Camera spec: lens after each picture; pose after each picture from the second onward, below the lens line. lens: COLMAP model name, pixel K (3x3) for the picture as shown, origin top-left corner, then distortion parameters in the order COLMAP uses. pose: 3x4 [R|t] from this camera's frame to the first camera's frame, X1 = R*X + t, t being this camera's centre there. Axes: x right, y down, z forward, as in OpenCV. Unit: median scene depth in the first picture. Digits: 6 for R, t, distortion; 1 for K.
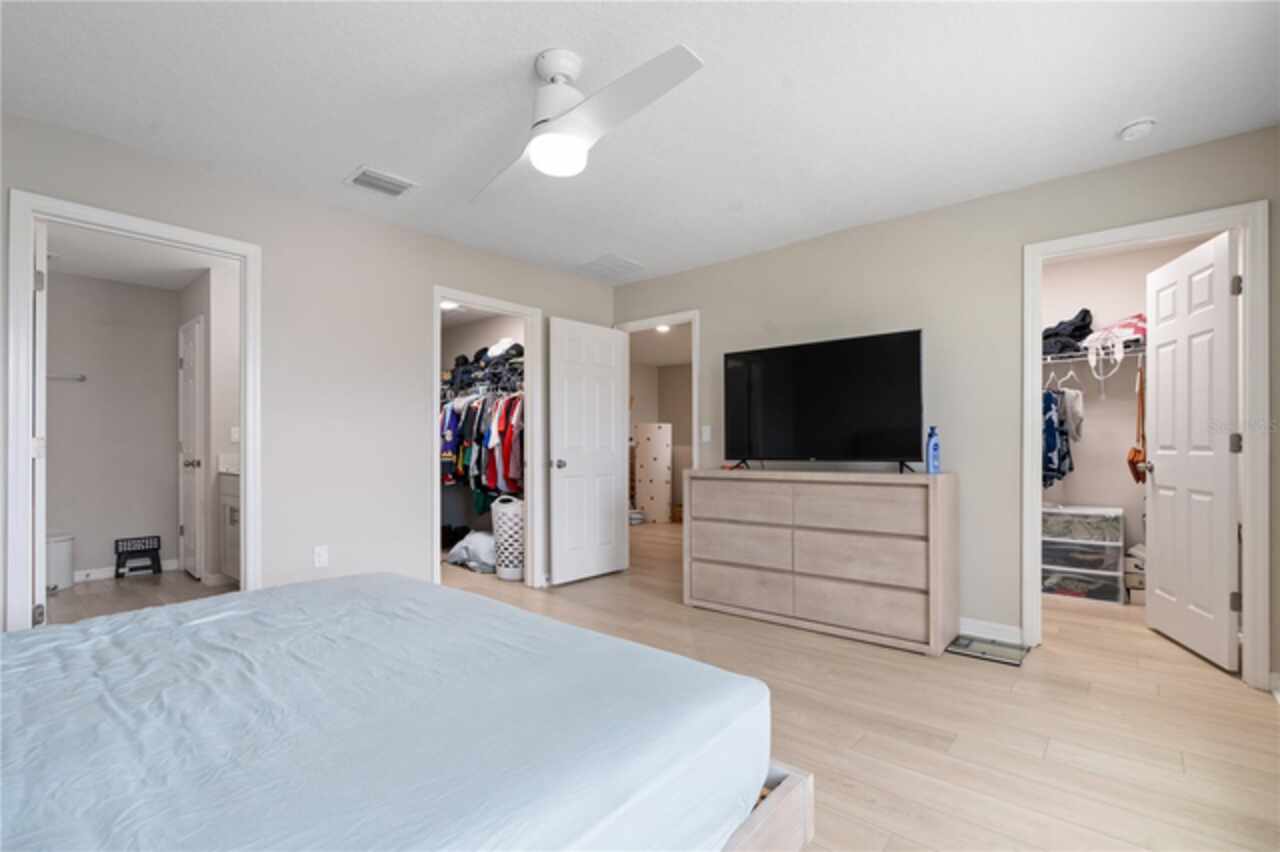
lens RADIAL K [[589.7, 0, 644.4], [0, 589.7, 433.0], [0, 0, 1]] dist [-0.008832, 0.001868]
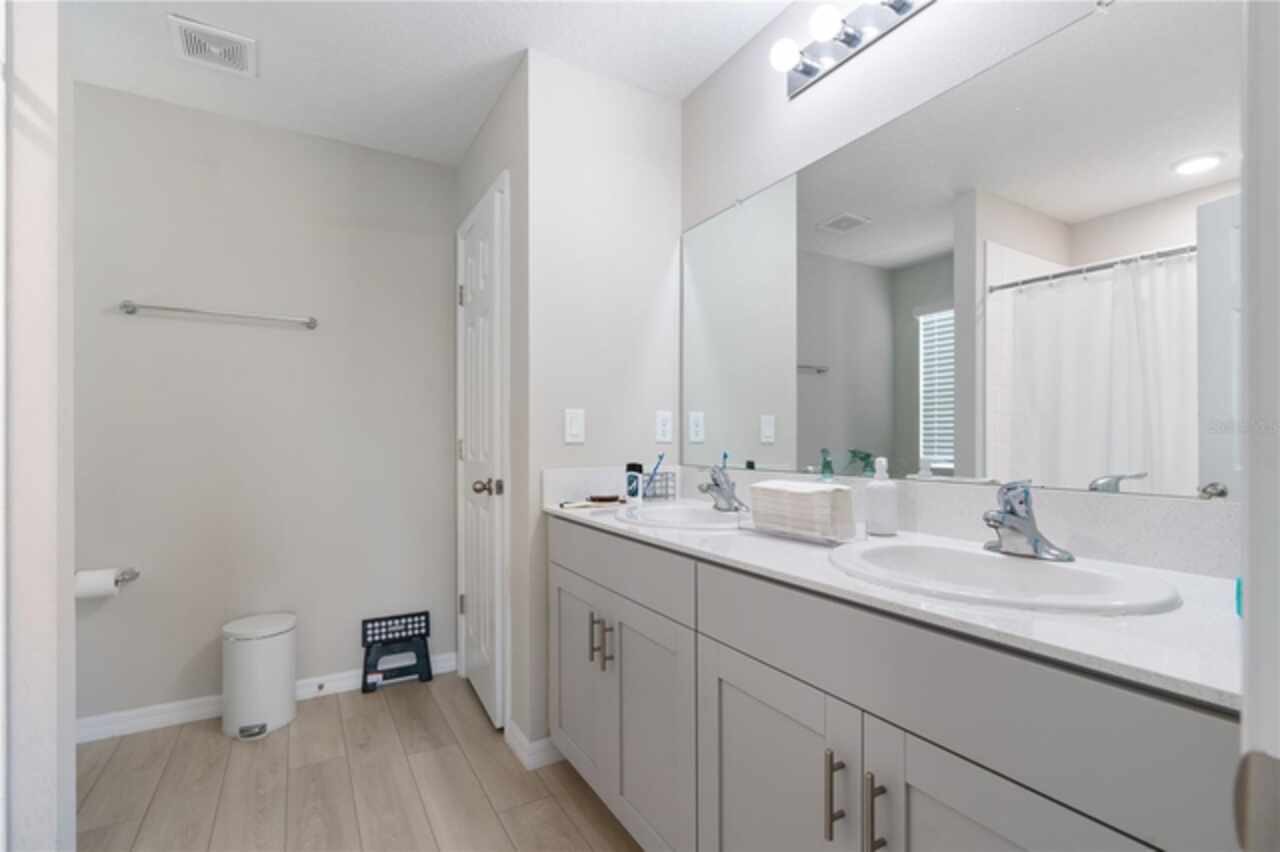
lens RADIAL K [[589.7, 0, 631.7], [0, 589.7, 435.8], [0, 0, 1]] dist [-0.008832, 0.001868]
pose [[0.944487, 0.004083, -0.328522, -0.479742], [-0.001003, 0.999954, 0.009545, 0.005425], [0.328546, -0.008686, 0.944448, 0.558673]]
